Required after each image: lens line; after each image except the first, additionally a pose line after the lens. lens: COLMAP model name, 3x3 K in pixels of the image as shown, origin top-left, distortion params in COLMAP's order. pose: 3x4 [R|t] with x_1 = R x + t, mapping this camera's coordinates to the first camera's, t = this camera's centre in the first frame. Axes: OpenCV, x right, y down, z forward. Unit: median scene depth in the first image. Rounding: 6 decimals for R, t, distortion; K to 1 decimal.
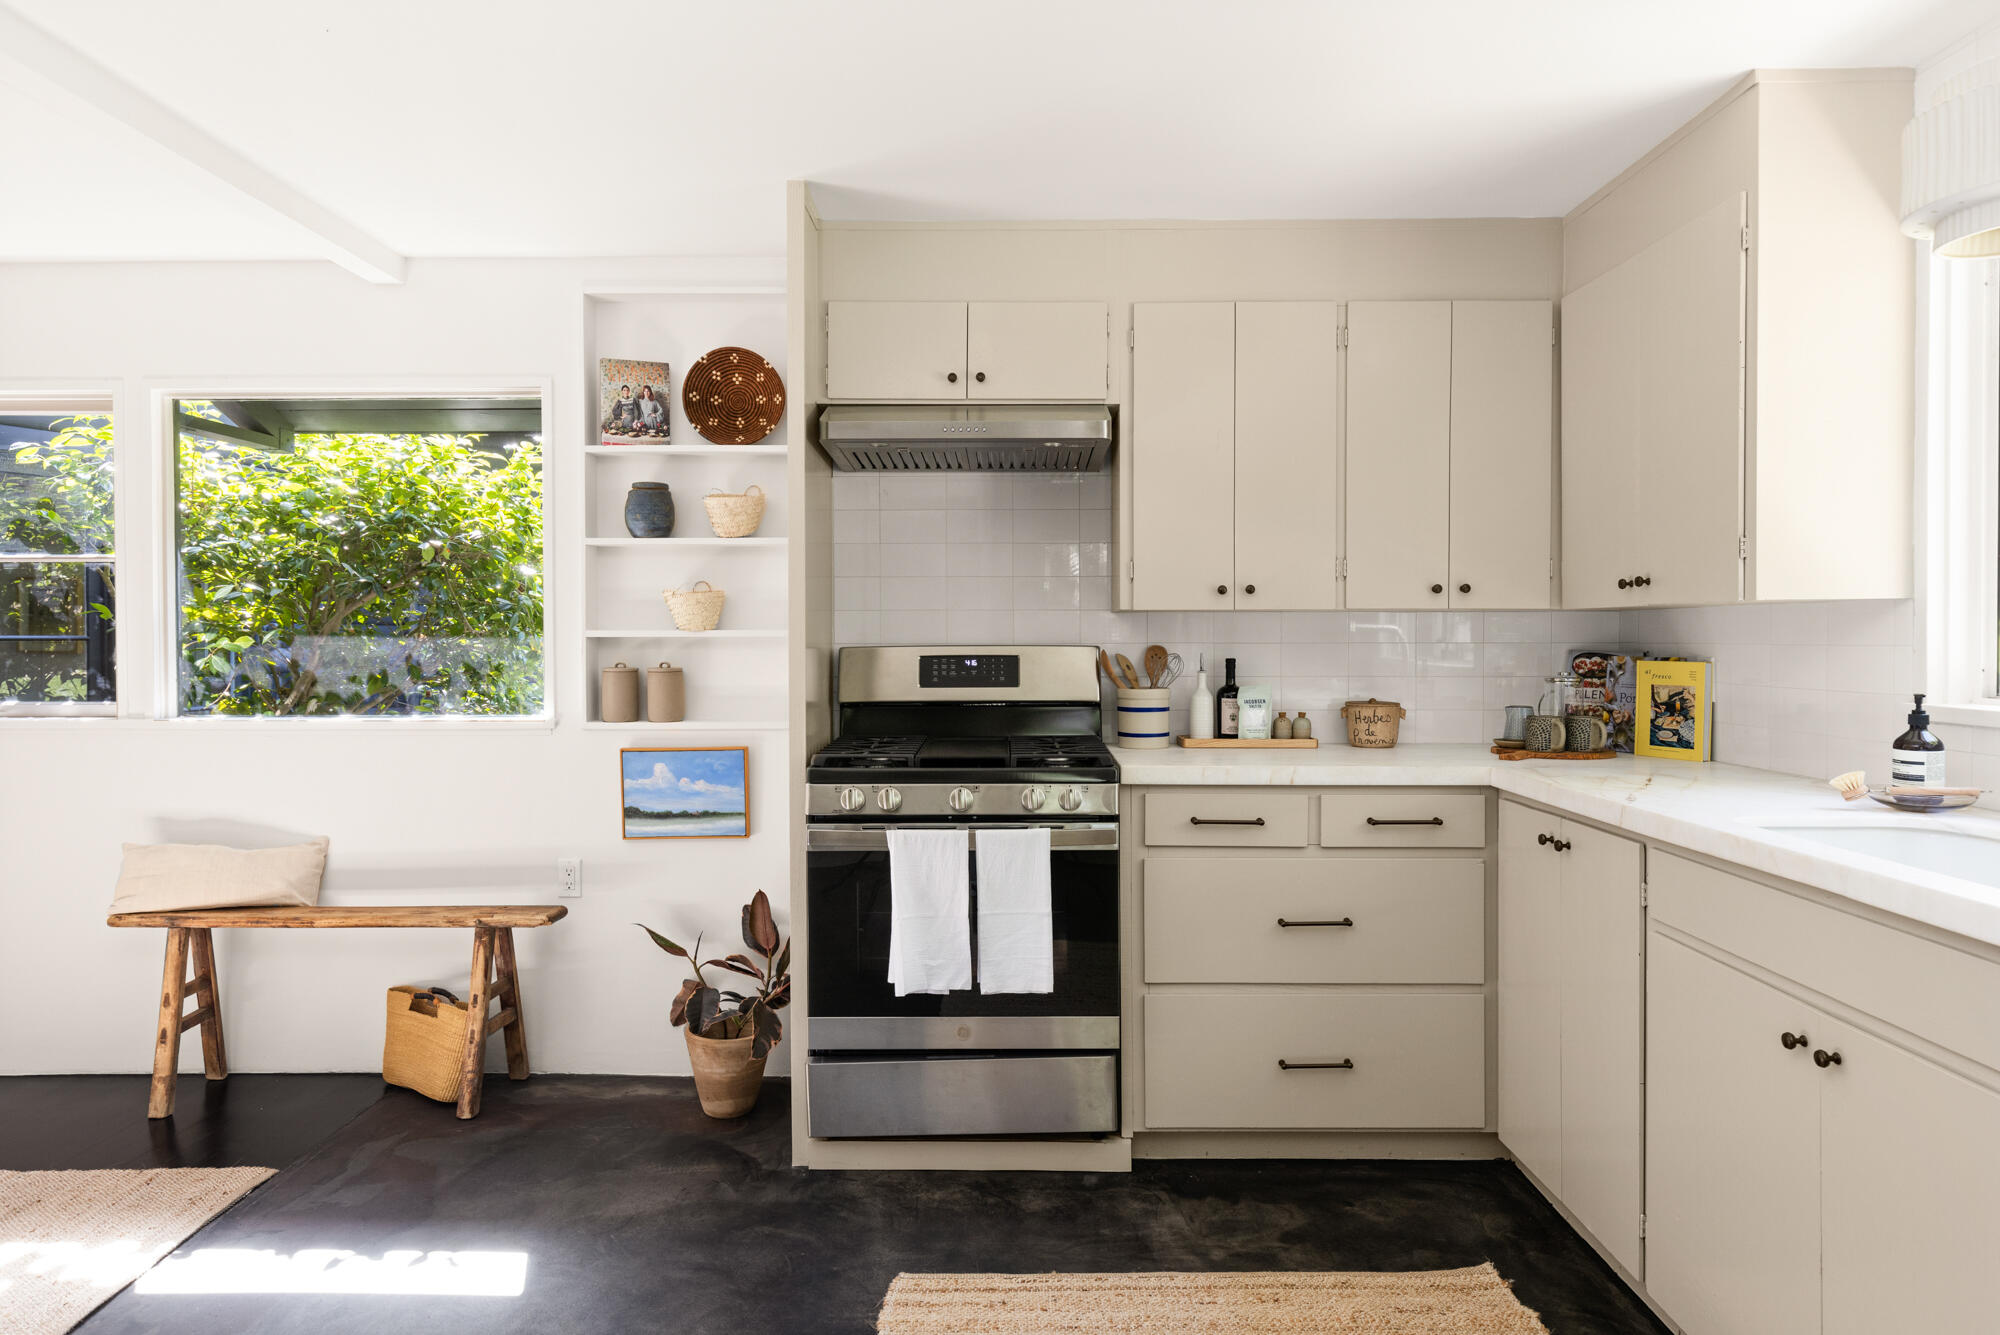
lens RADIAL K [[1199.0, 0, 1002.2], [0, 1199.0, 655.6], [0, 0, 1]] dist [0.007822, 0.000709]
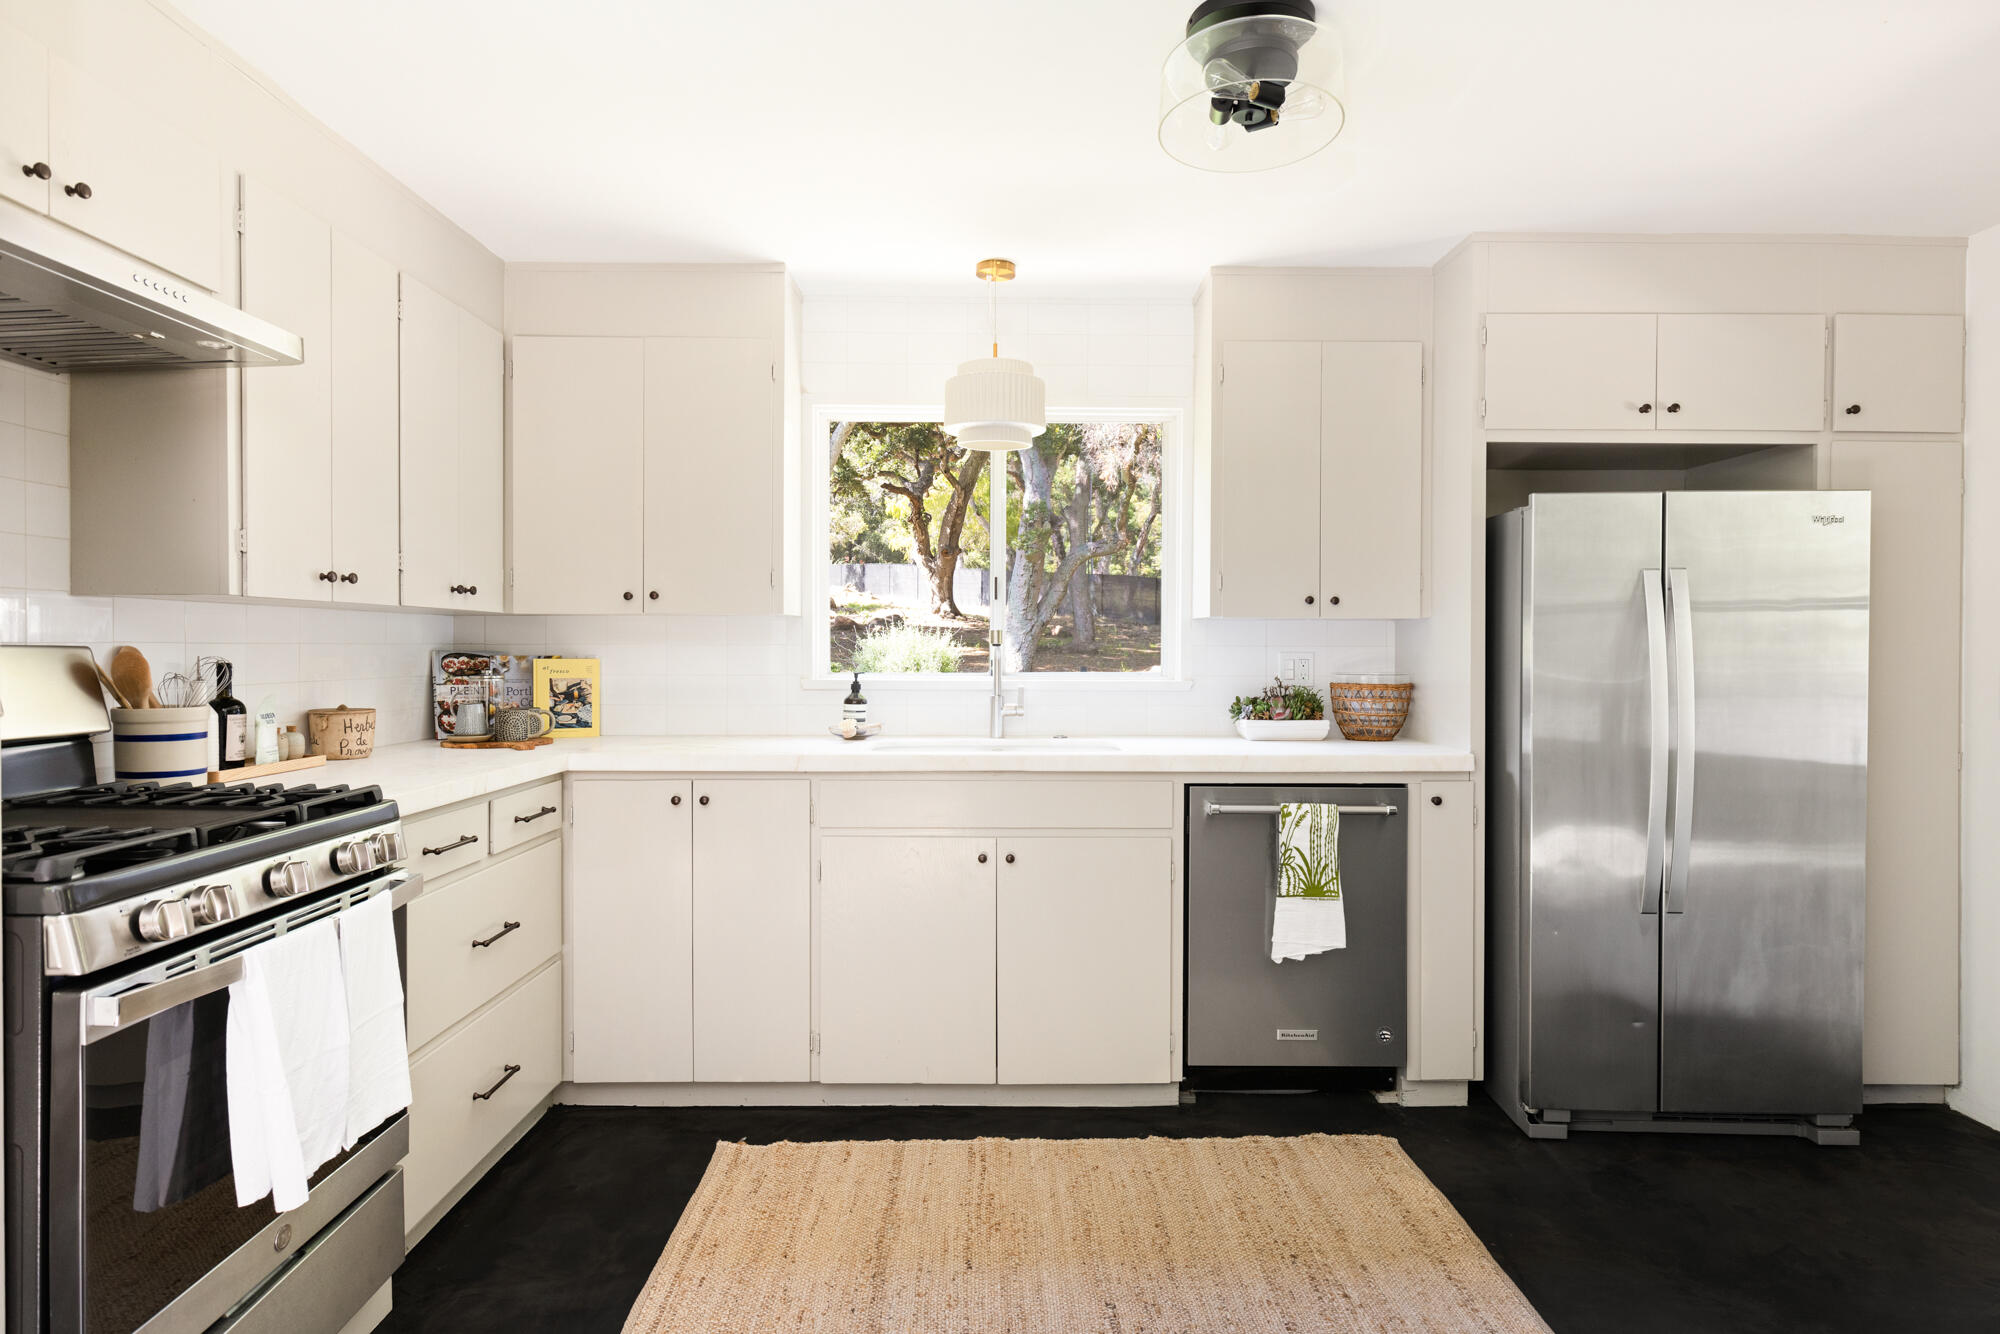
lens RADIAL K [[1119.8, 0, 1000.8], [0, 1119.8, 662.0], [0, 0, 1]] dist [-0.003184, -0.000553]
pose [[-0.015206, -0.012510, 0.999806, -0.597055], [0.013726, 0.999825, 0.012719, -0.000230], [-0.999790, 0.013917, -0.015031, 0.573063]]
